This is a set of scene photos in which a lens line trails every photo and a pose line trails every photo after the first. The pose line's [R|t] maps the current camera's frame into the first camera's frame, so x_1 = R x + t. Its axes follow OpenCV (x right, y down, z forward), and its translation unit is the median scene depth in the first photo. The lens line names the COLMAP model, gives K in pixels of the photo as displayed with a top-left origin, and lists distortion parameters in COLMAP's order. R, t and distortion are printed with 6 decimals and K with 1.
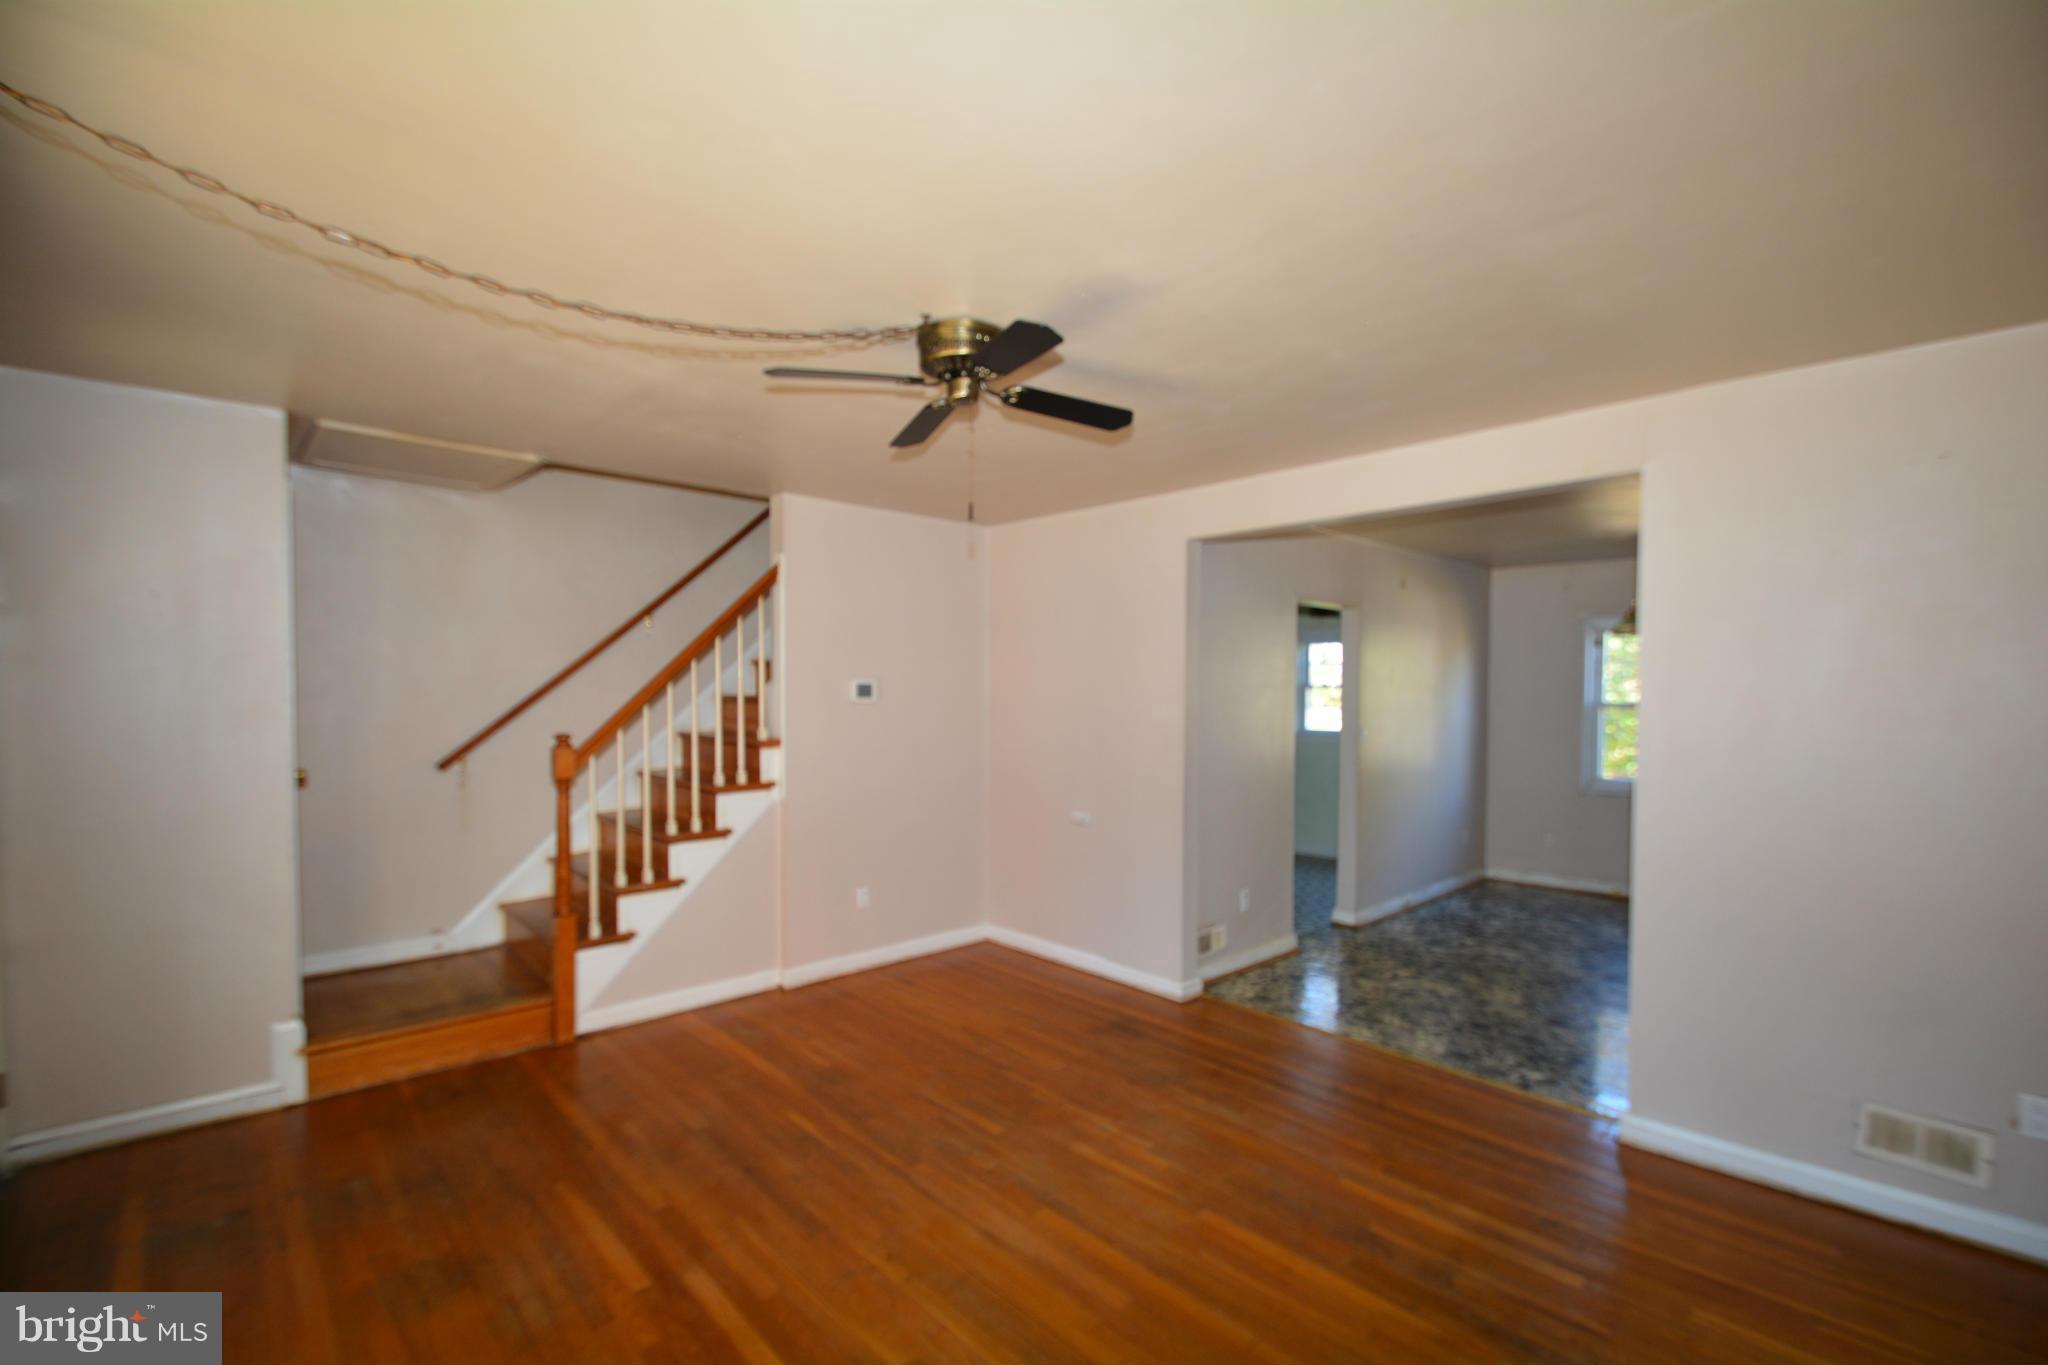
lens RADIAL K [[891.6, 0, 1015.7], [0, 891.6, 695.1], [0, 0, 1]] dist [-0.014266, -0.000105]
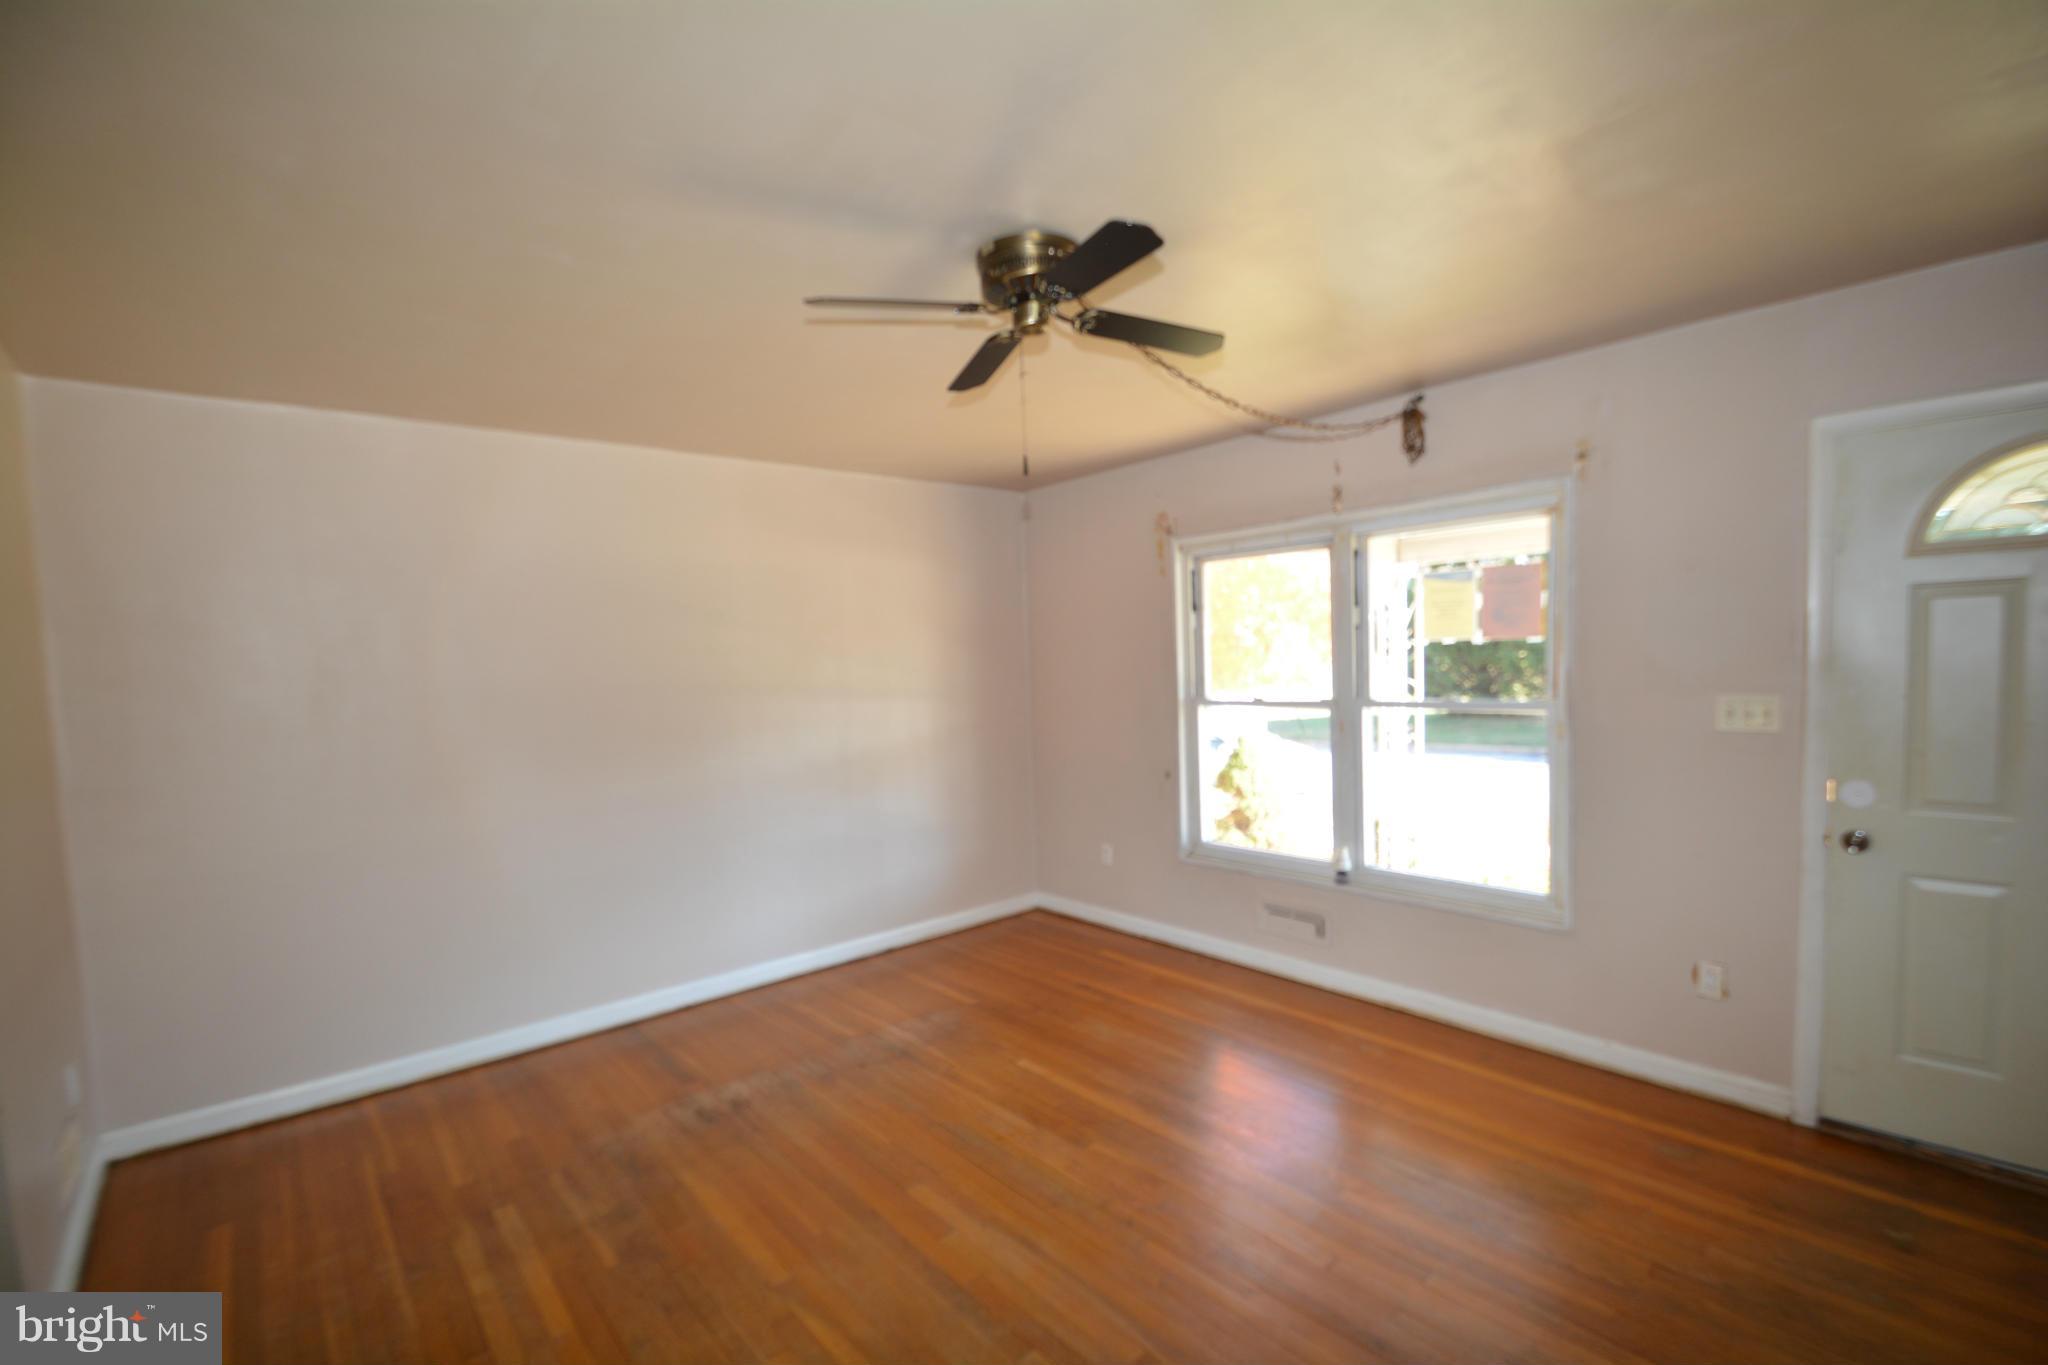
lens RADIAL K [[894.7, 0, 1020.9], [0, 894.7, 707.2], [0, 0, 1]] dist [-0.001058, -0.007772]
pose [[-0.999067, 0.028884, 0.032106, -0.047933], [0.030859, 0.997548, 0.062808, -0.011629], [-0.030214, 0.063740, -0.997509, 1.402673]]
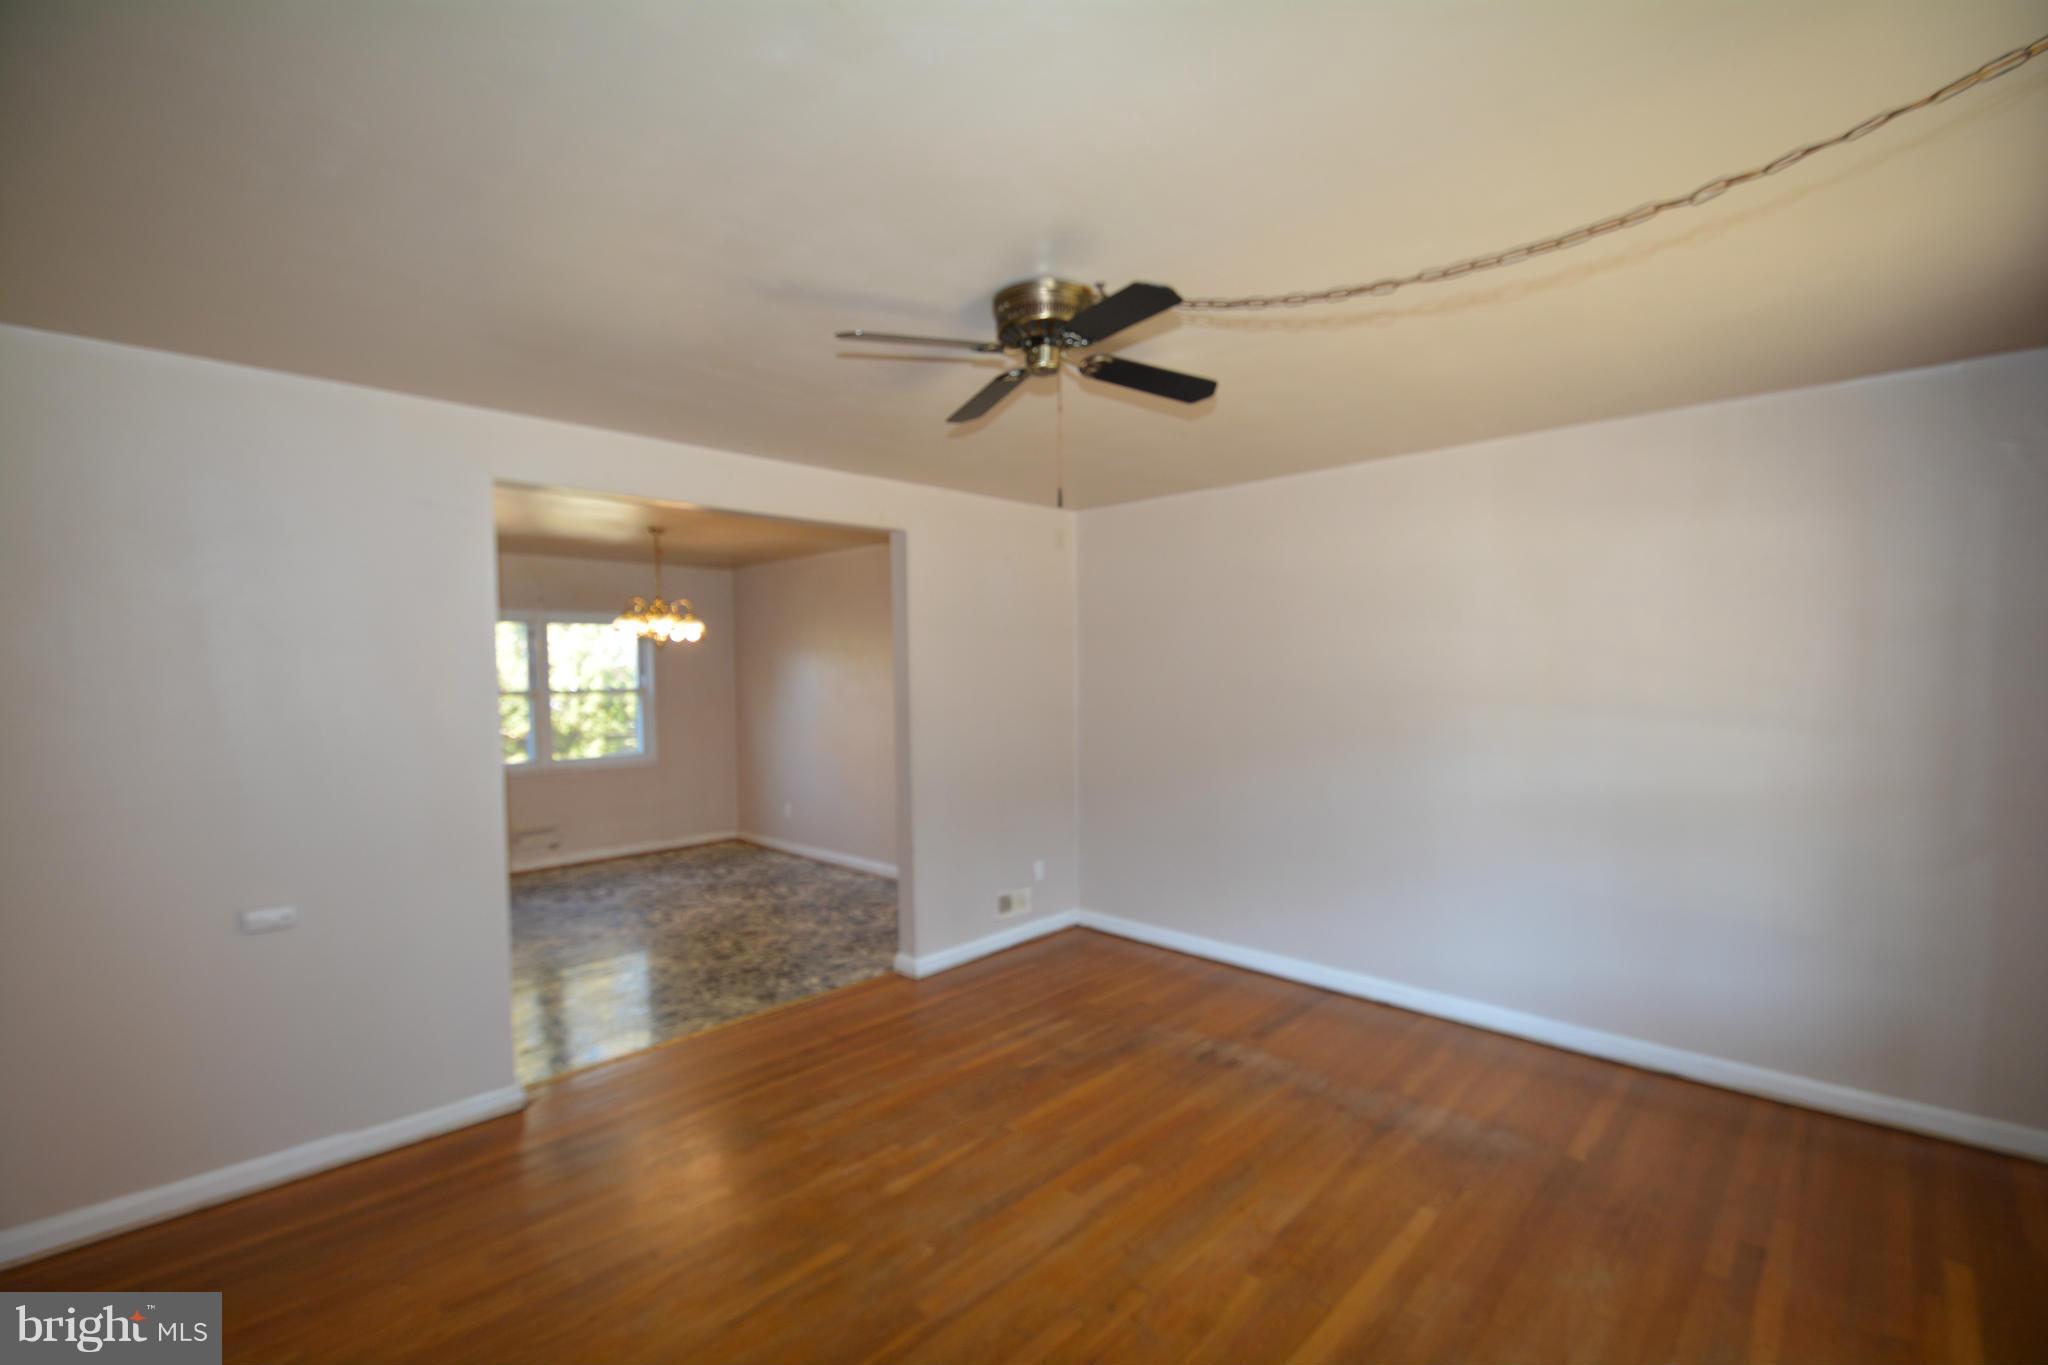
lens RADIAL K [[887.0, 0, 1018.1], [0, 887.0, 707.9], [0, 0, 1]] dist [0.000714, -0.012263]
pose [[-0.054902, -0.044214, 0.997512, -0.722117], [0.016321, 0.998846, 0.045171, -0.018210], [-0.998358, 0.018761, -0.054117, 0.804269]]
